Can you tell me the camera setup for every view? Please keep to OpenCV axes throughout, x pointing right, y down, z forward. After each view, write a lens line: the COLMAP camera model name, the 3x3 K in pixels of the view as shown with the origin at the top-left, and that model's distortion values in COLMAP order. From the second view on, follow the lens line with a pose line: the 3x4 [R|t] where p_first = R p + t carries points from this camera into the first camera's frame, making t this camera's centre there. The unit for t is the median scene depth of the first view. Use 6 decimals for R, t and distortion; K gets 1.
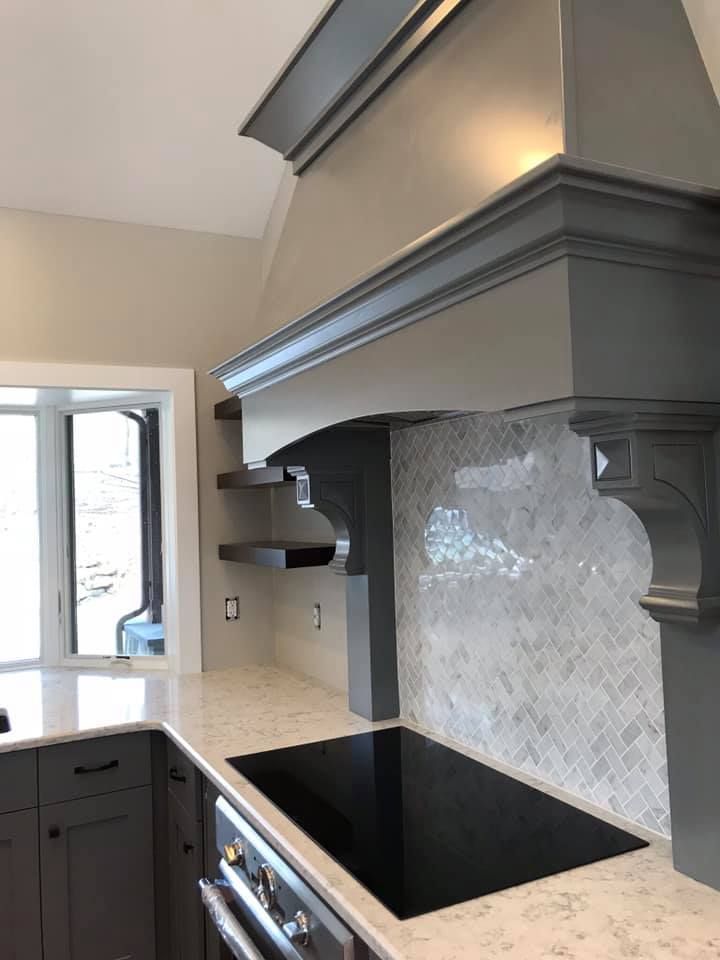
lens RADIAL K [[792.1, 0, 360.0], [0, 792.1, 480.0], [0, 0, 1]] dist [0.062587, -0.004343]
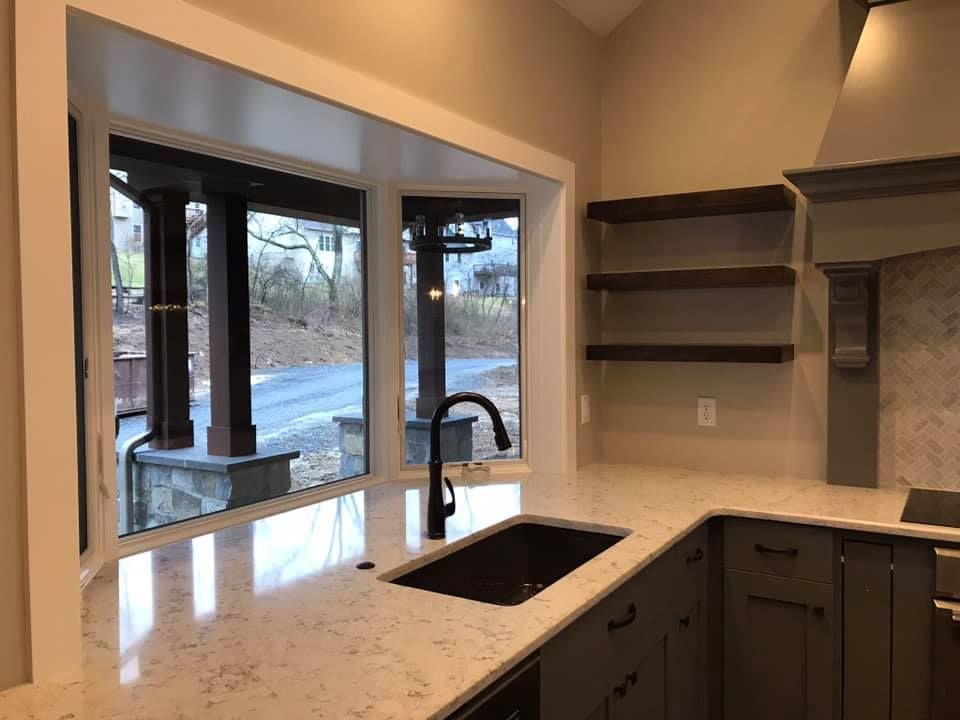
lens RADIAL K [[792.1, 0, 480.0], [0, 792.1, 360.0], [0, 0, 1]] dist [0.062587, -0.004343]
pose [[0.844774, 0.010077, 0.535029, -1.115532], [-0.043257, 0.997837, 0.049507, 0.076204], [-0.533373, -0.064966, 0.843382, 0.307674]]
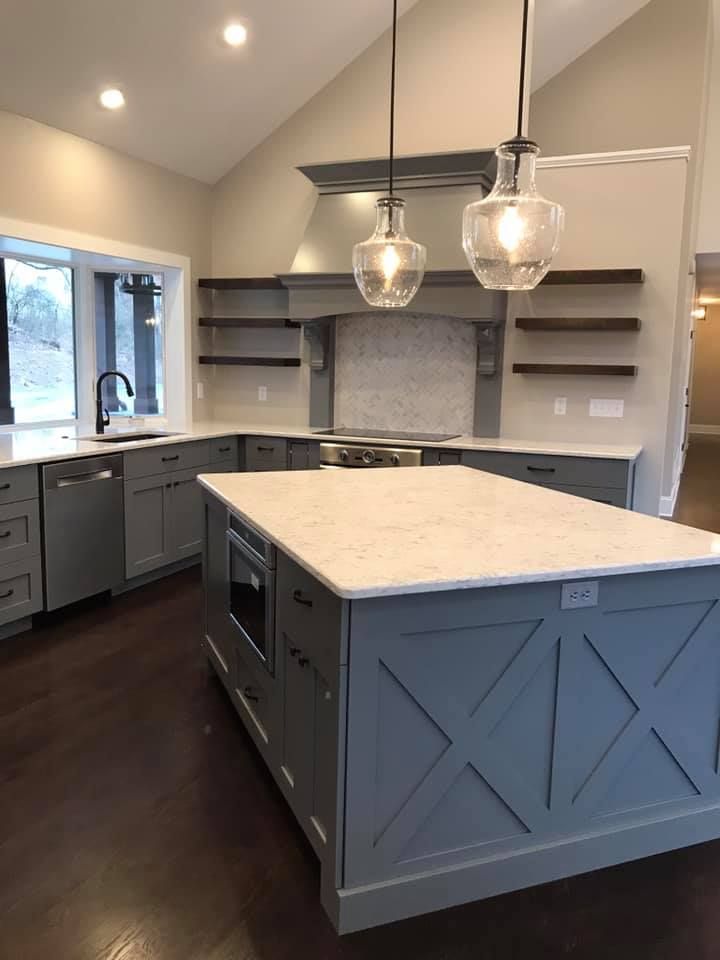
lens RADIAL K [[796.1, 0, 360.0], [0, 796.1, 480.0], [0, 0, 1]] dist [0.008845, -0.003130]
pose [[0.762049, -0.040603, 0.646245, -1.510962], [-0.075174, 0.985736, 0.150578, 0.078999], [-0.643140, -0.163329, 0.748127, -0.952105]]
